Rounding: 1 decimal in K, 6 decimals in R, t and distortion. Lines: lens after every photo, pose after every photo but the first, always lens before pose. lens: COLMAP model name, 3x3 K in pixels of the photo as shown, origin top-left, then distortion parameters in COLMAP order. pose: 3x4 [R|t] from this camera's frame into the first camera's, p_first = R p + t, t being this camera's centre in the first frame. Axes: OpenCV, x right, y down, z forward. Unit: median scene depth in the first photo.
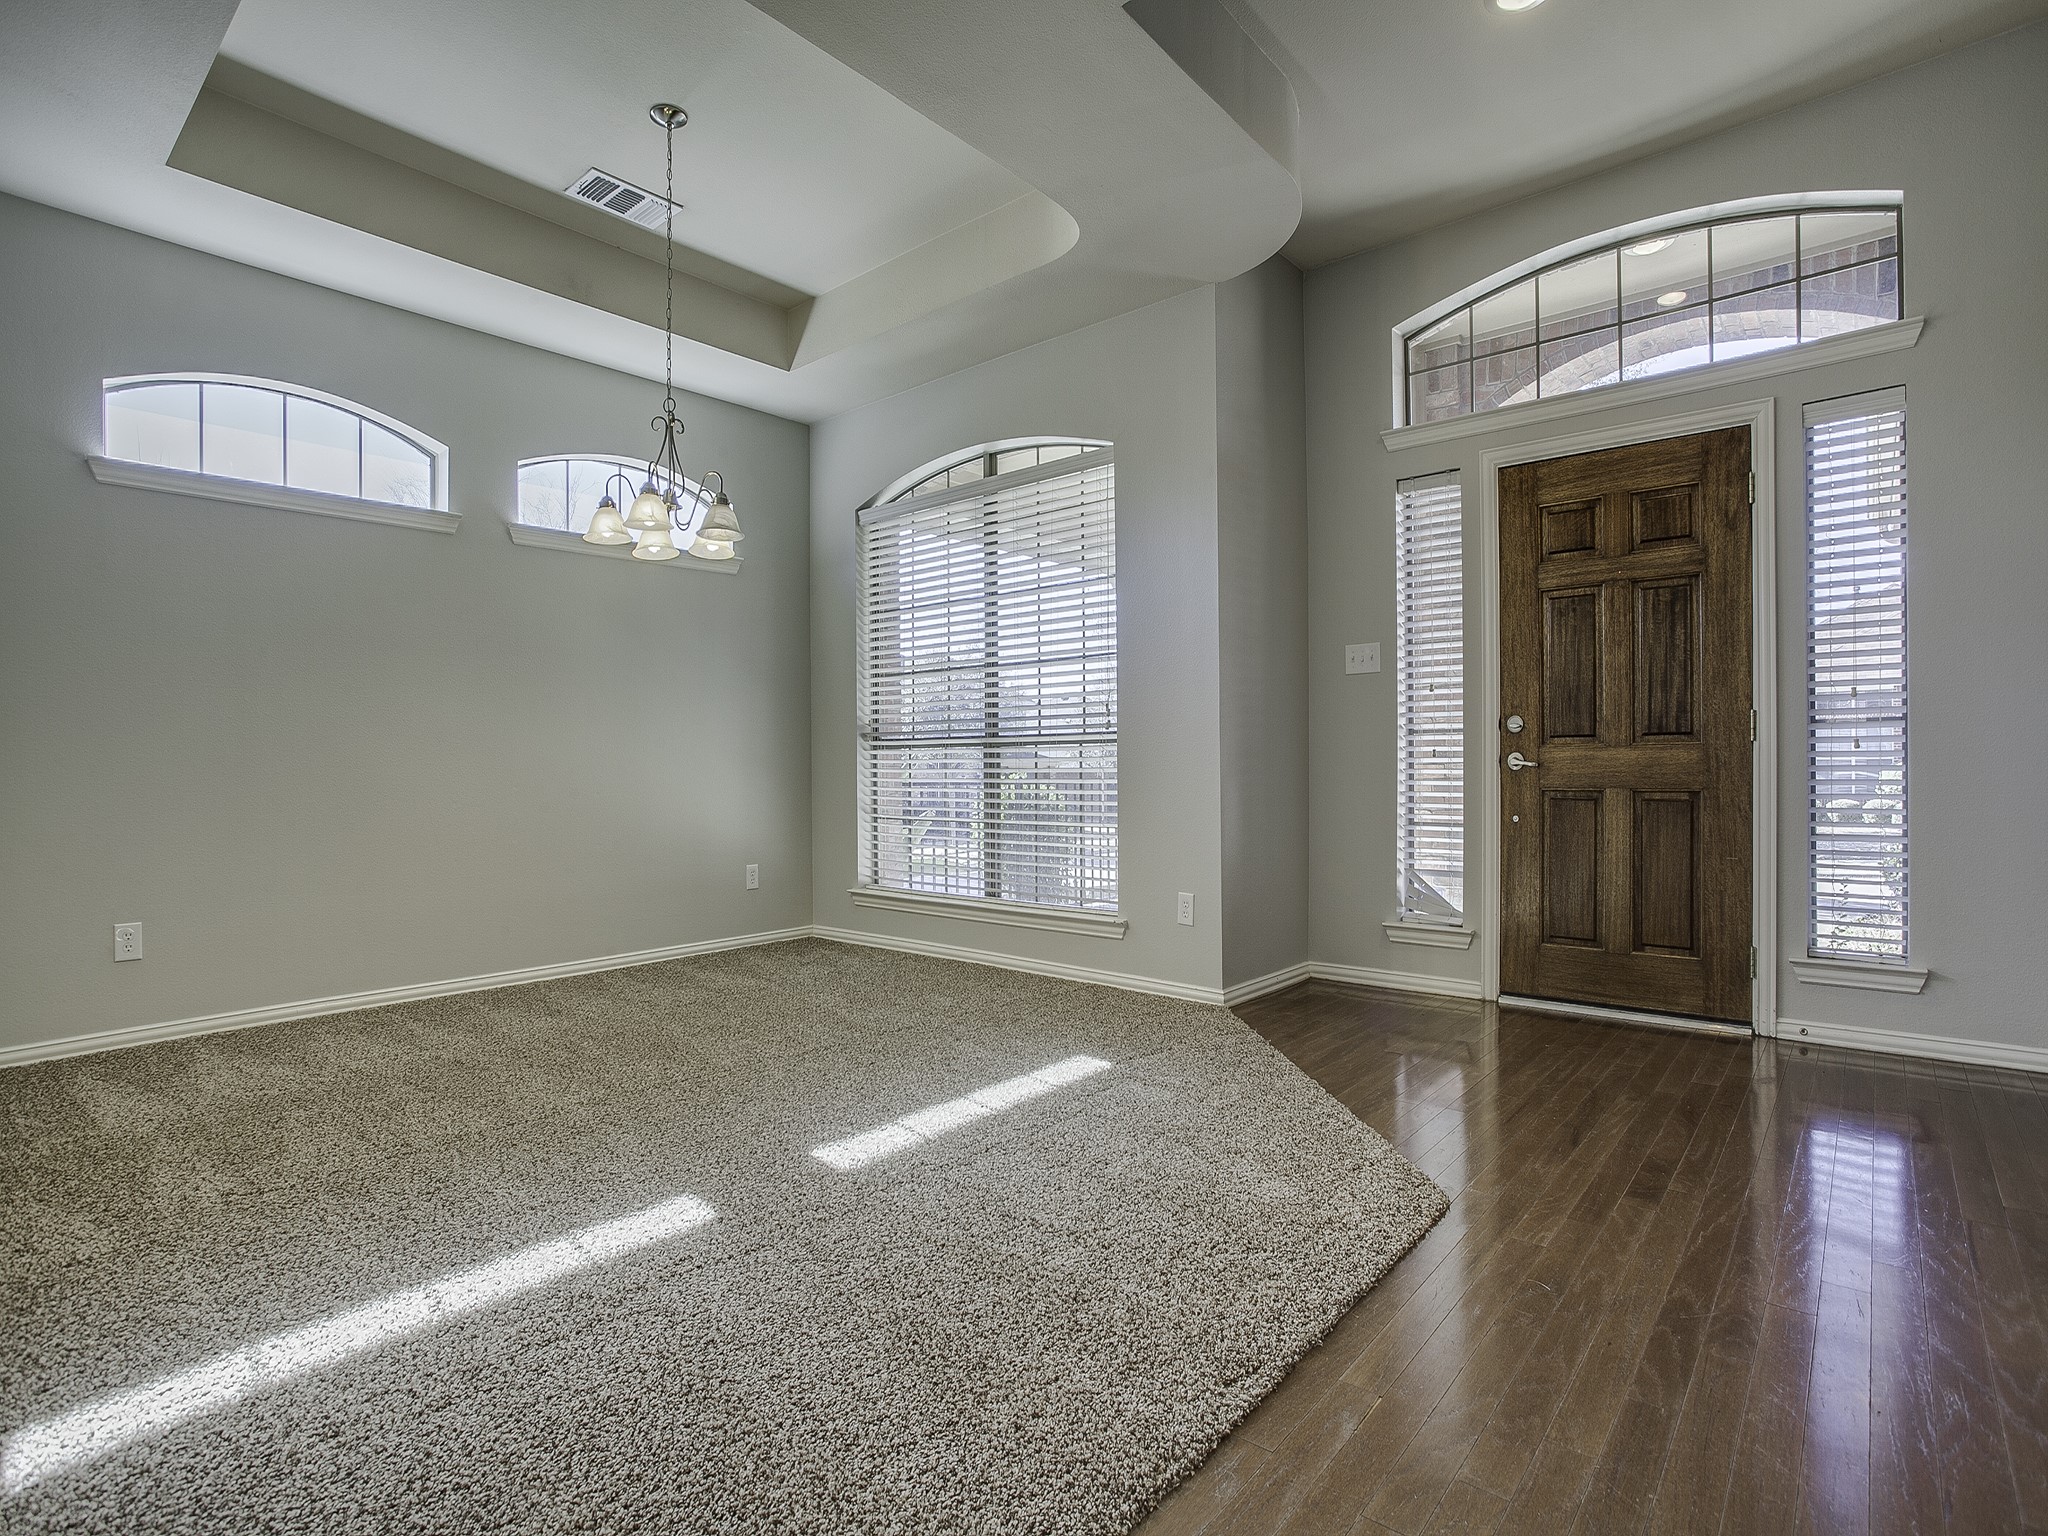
lens RADIAL K [[1013.3, 0, 1015.5], [0, 1013.3, 771.9], [0, 0, 1]] dist [-0.074594, 0.036880]
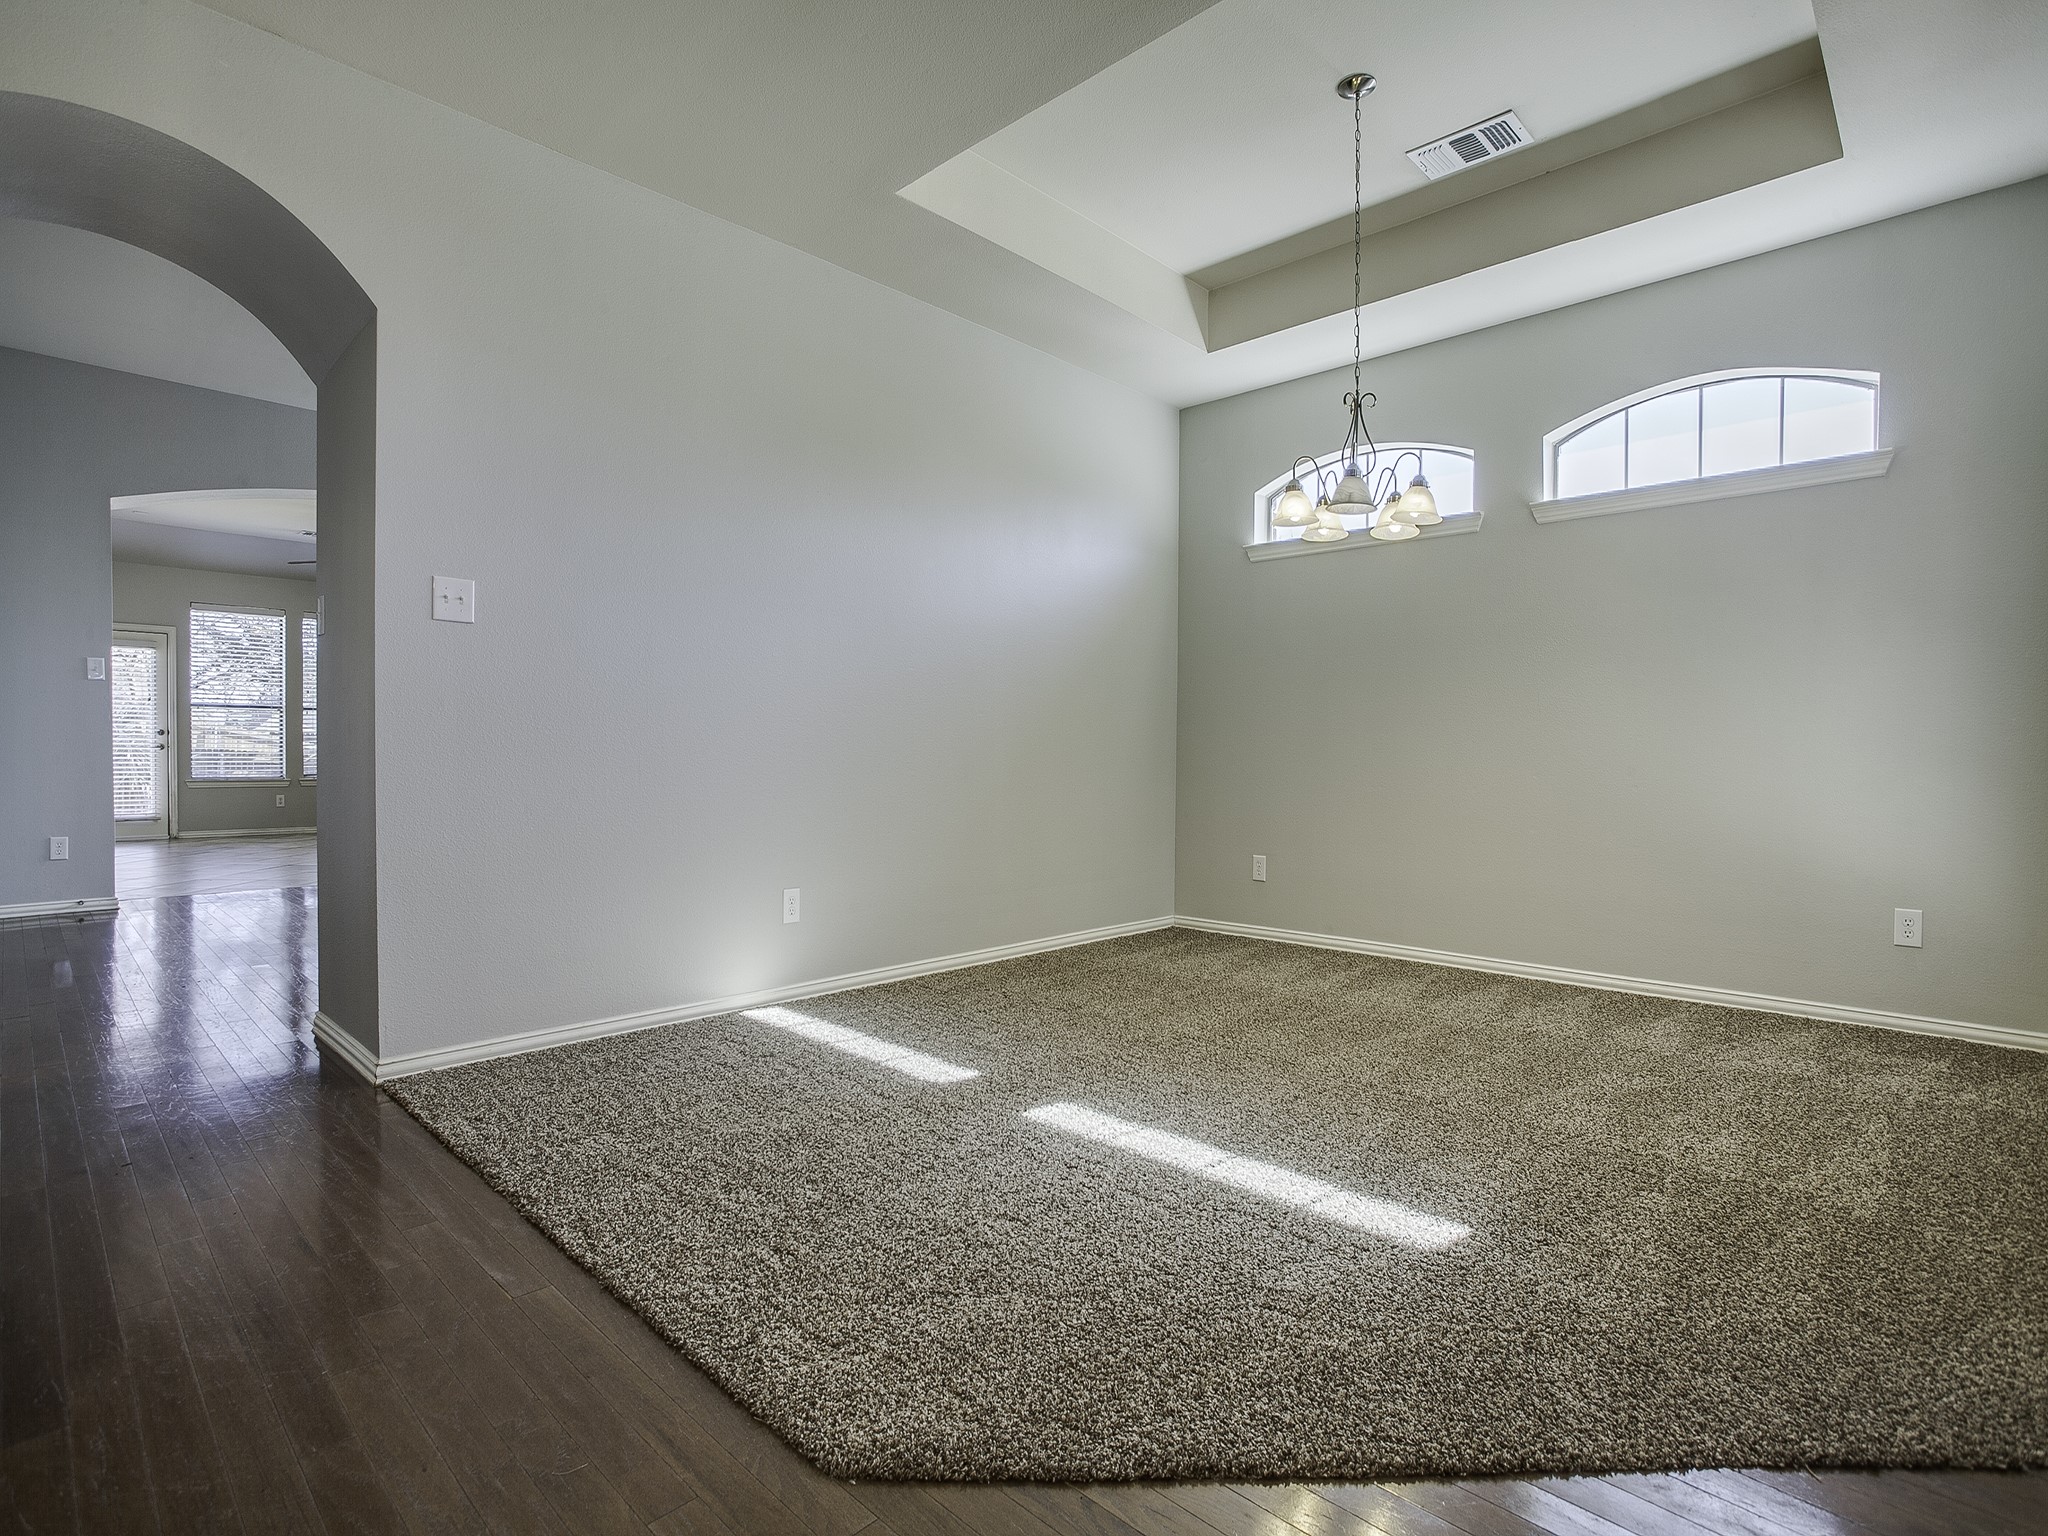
lens RADIAL K [[1013.3, 0, 1015.5], [0, 1013.3, 771.9], [0, 0, 1]] dist [-0.074594, 0.036880]
pose [[-0.041080, 0.030005, -0.998705, 0.622890], [-0.017873, 0.999367, 0.030760, -0.011480], [0.998996, 0.019113, -0.040517, 0.683369]]
